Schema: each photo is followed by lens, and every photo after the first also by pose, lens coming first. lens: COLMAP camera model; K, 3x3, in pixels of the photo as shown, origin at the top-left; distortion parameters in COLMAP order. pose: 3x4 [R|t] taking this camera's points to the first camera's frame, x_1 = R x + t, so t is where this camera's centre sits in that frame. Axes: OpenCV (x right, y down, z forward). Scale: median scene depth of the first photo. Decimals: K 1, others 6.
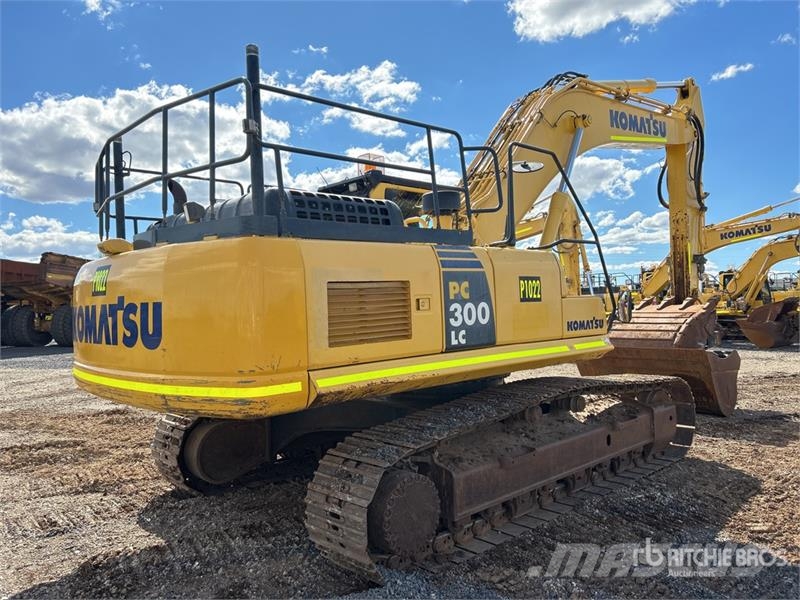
lens RADIAL K [[605.8, 0, 396.1], [0, 605.8, 298.0], [0, 0, 1]] dist [0.029958, -0.037529]
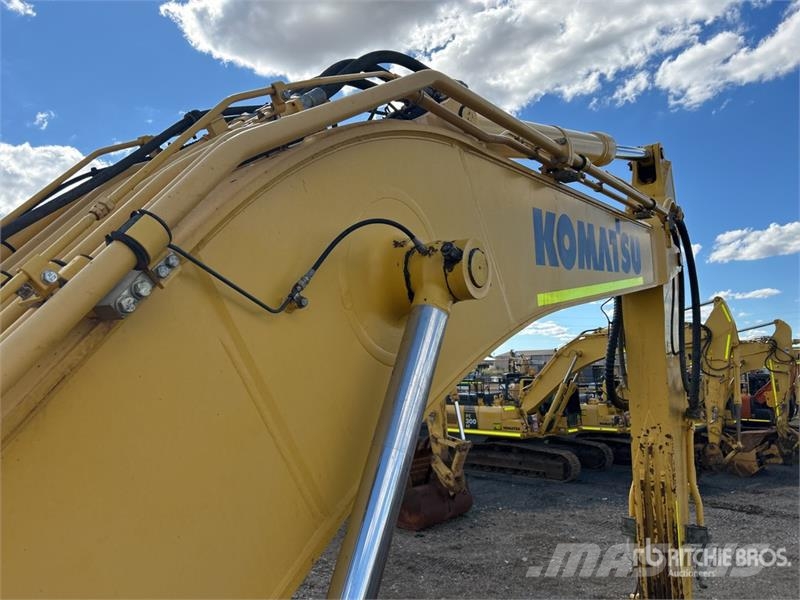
lens RADIAL K [[605.8, 0, 396.1], [0, 605.8, 298.0], [0, 0, 1]] dist [0.029958, -0.037529]
pose [[0.978182, 0.033523, 0.205025, 0.179705], [-0.015553, 0.995942, -0.088638, -0.190227], [-0.207165, 0.083516, 0.974735, 0.580388]]
